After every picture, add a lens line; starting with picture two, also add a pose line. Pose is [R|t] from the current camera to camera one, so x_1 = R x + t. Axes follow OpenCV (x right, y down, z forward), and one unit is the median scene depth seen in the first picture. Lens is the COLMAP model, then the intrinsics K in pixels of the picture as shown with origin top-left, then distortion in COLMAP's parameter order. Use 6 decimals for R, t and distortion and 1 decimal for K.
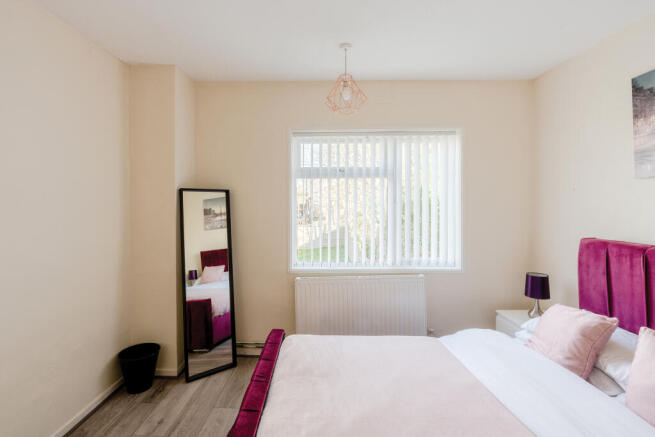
lens RADIAL K [[310.1, 0, 331.0], [0, 310.1, 213.1], [0, 0, 1]] dist [0.000548, 0.000210]
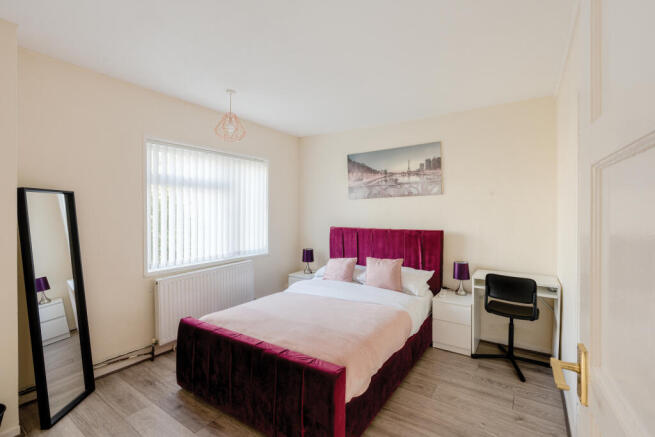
lens RADIAL K [[310.1, 0, 331.0], [0, 310.1, 213.1], [0, 0, 1]] dist [0.000548, 0.000210]
pose [[0.527203, -0.004643, 0.849726, -0.818093], [0.013842, 0.999899, -0.003124, -0.003672], [-0.849626, 0.013409, 0.527215, -0.065494]]
